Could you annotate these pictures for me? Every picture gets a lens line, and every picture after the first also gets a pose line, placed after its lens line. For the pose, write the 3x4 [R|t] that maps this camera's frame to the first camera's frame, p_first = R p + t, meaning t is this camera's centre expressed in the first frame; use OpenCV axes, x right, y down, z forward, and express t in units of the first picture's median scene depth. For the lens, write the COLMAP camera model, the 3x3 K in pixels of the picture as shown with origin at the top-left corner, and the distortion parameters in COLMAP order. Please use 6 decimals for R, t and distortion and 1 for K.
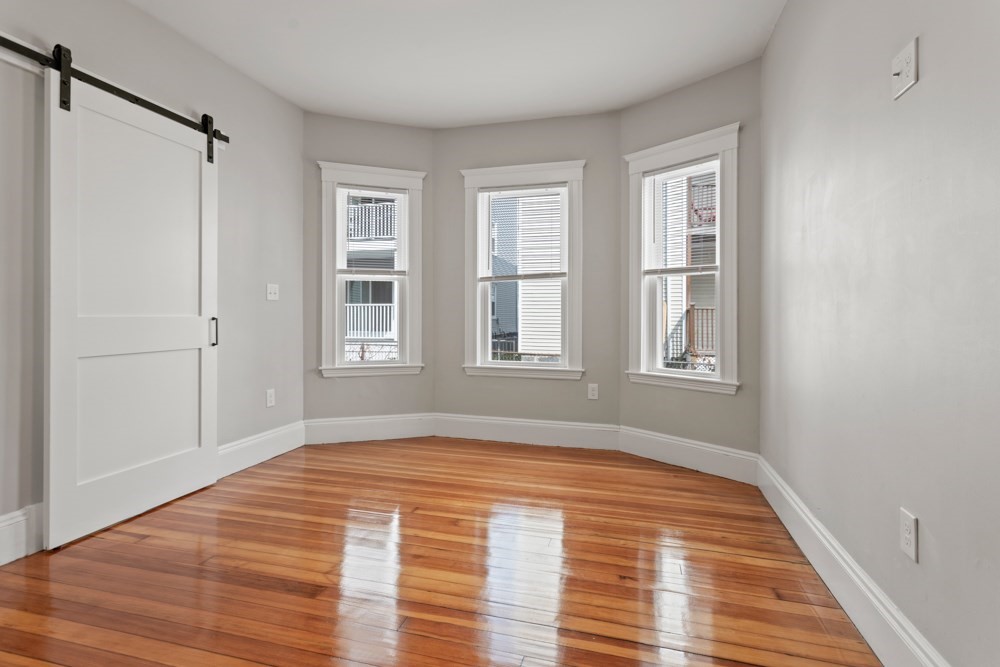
lens RADIAL K [[492.1, 0, 498.8], [0, 492.1, 318.3], [0, 0, 1]] dist [0.003064, -0.000221]
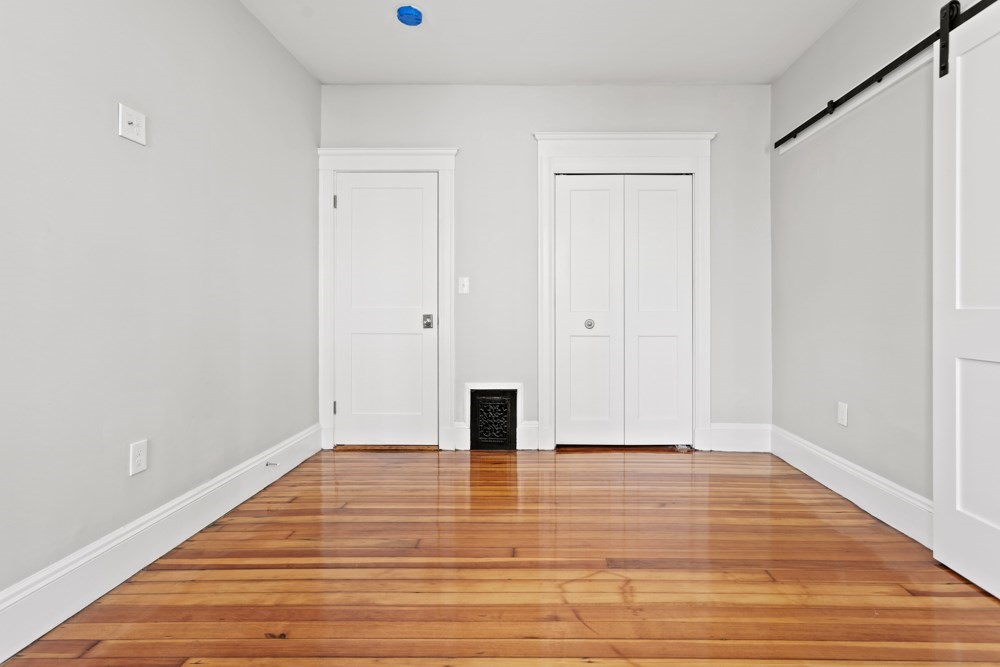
lens RADIAL K [[480.1, 0, 535.2], [0, 480.1, 309.5], [0, 0, 1]] dist [0.000121, 0.000031]
pose [[-0.964491, -0.002195, -0.264105, 0.037643], [-0.003348, 0.999987, 0.003919, -0.001239], [0.264093, 0.004664, -0.964486, 1.064214]]
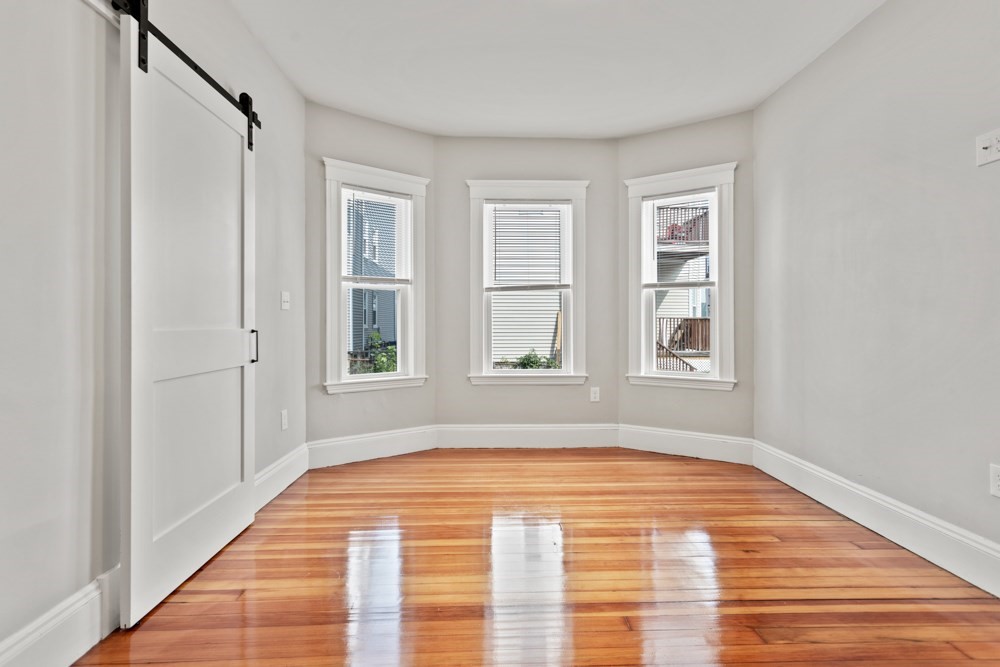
lens RADIAL K [[481.4, 0, 505.6], [0, 481.4, 326.8], [0, 0, 1]] dist [0.001902, 0.000692]
pose [[0.952502, -0.007530, 0.304439, -0.361306], [0.007400, 0.999971, 0.001582, -0.004469], [-0.304443, 0.000746, 0.952530, 0.053395]]
